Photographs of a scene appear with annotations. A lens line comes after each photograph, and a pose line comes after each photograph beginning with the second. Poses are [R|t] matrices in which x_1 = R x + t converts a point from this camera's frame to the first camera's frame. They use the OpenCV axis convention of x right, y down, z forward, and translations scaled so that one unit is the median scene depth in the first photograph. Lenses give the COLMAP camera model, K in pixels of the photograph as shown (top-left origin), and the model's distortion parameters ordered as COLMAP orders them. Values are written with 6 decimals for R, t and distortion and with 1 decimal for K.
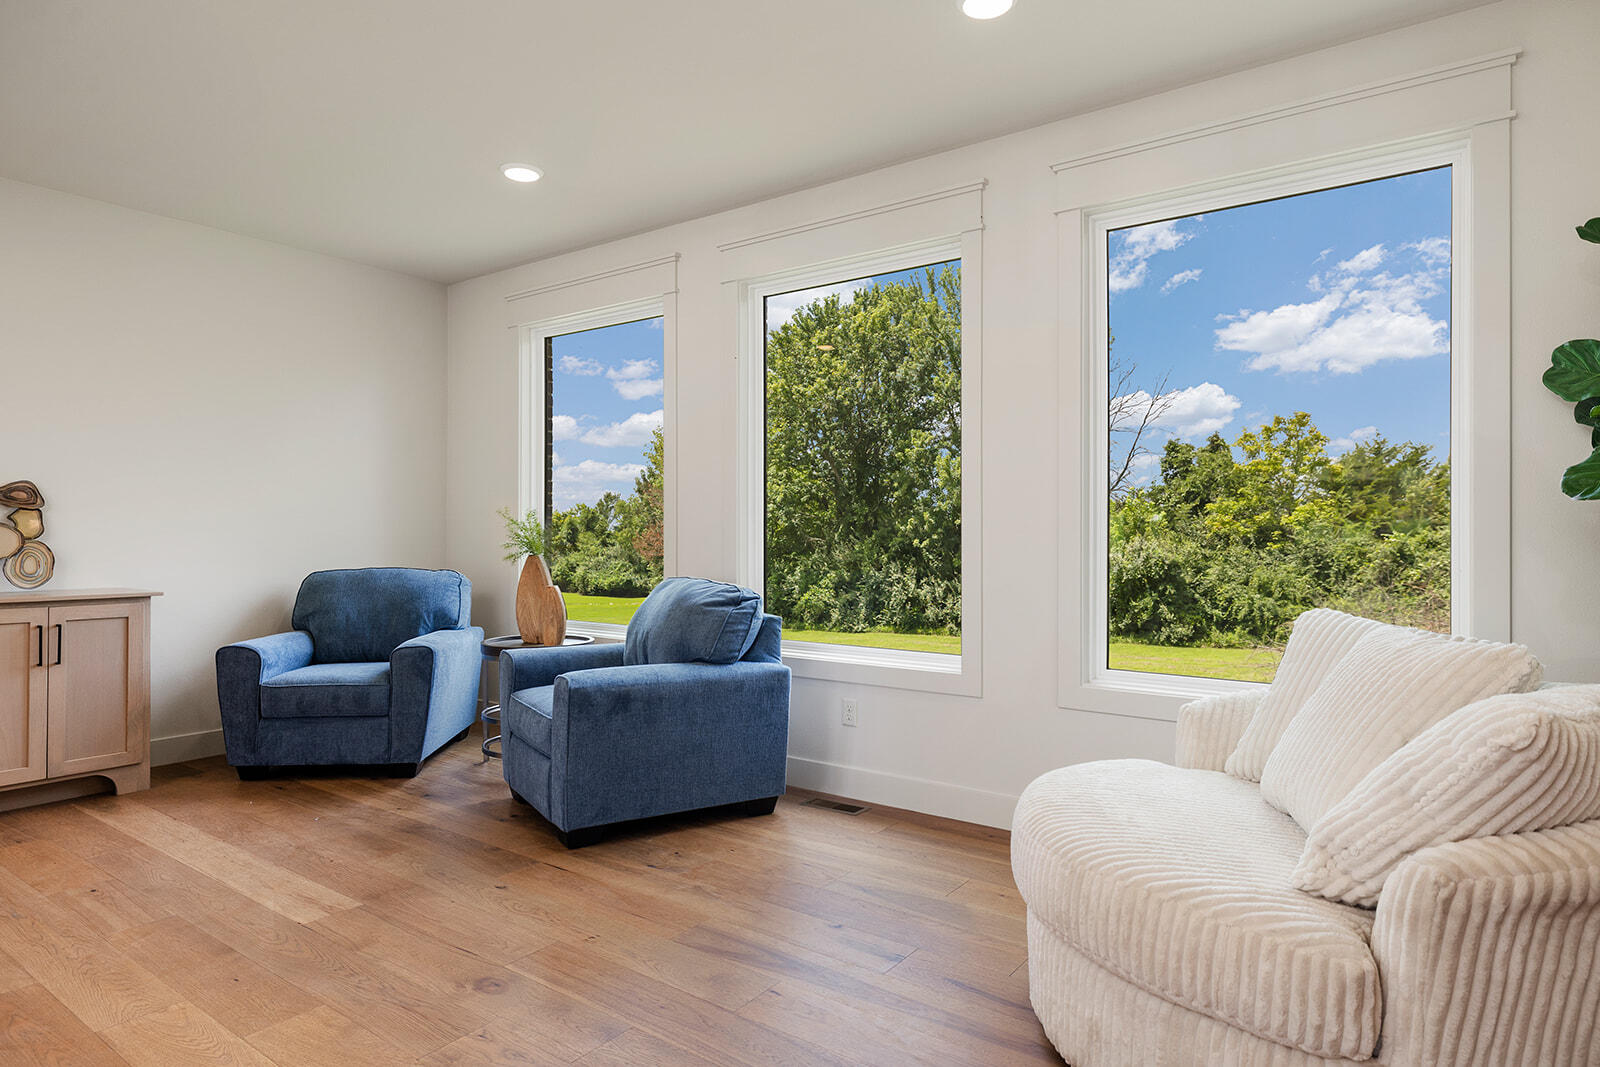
lens RADIAL K [[919.4, 0, 802.5], [0, 919.4, 539.9], [0, 0, 1]] dist [0.000126, -0.000158]
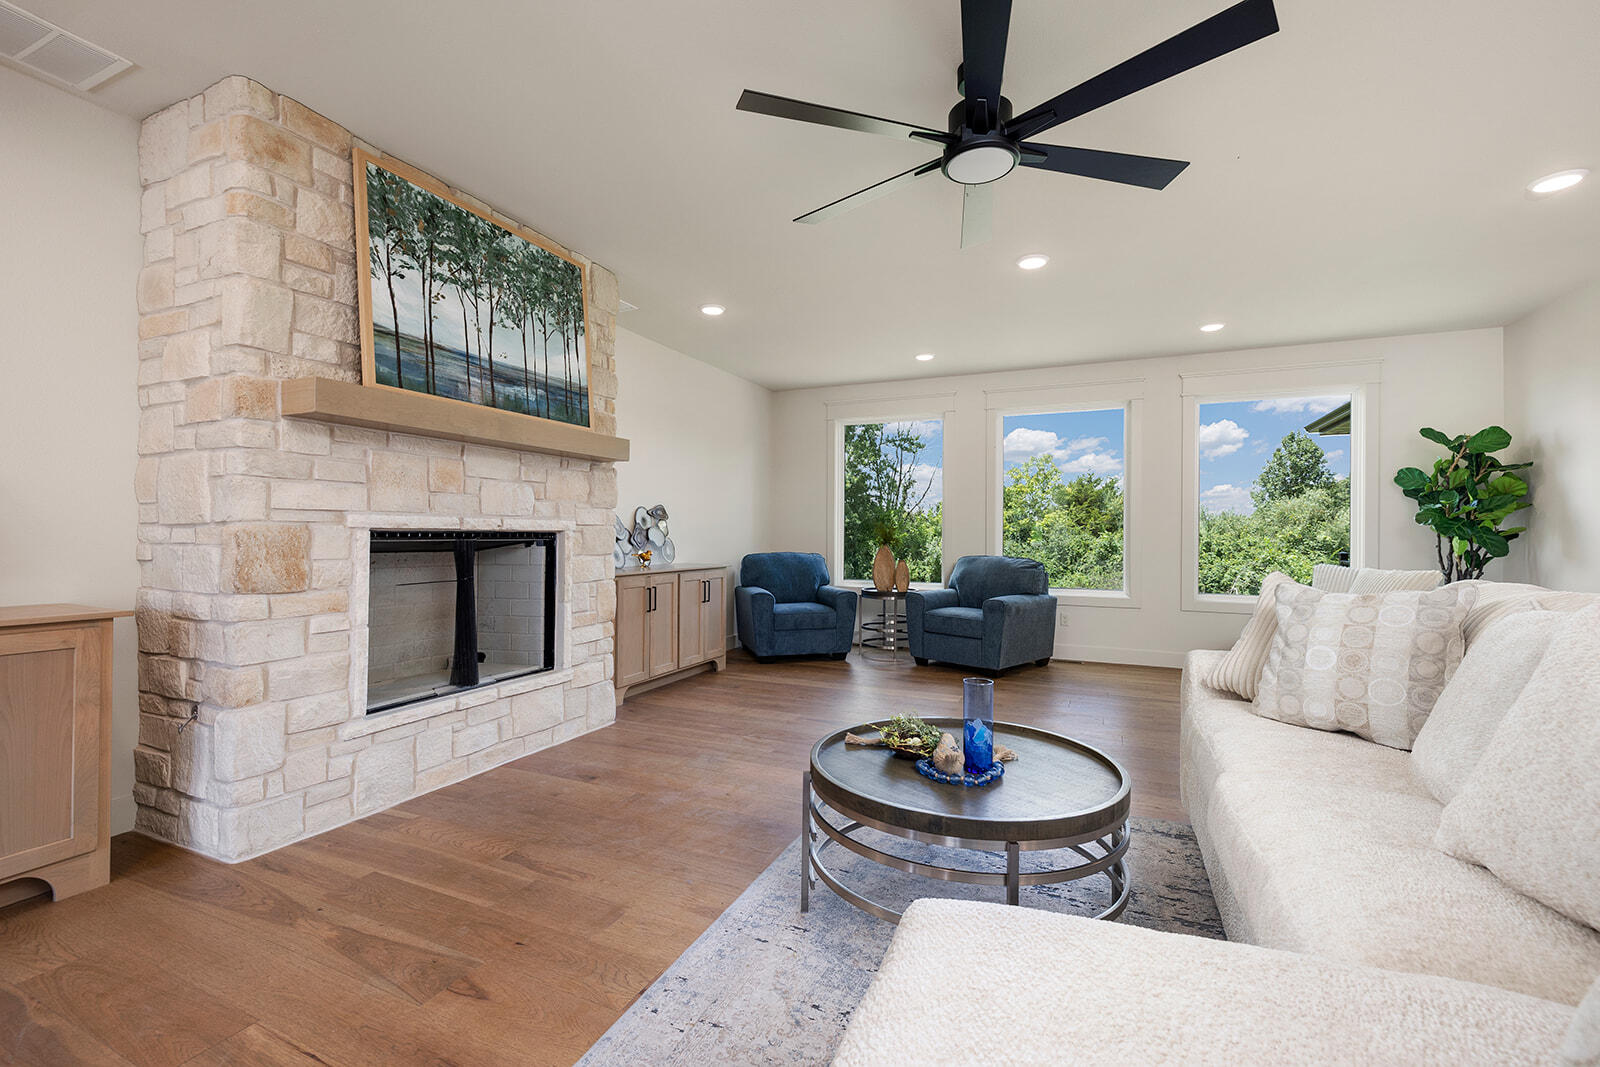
lens RADIAL K [[688.9, 0, 793.5], [0, 688.9, 526.9], [0, 0, 1]] dist [0.002899, -0.000956]
pose [[0.979474, 0.004220, 0.201527, -0.123018], [-0.001645, 0.999915, -0.012947, -0.000339], [-0.201565, 0.012349, 0.979397, -0.059457]]
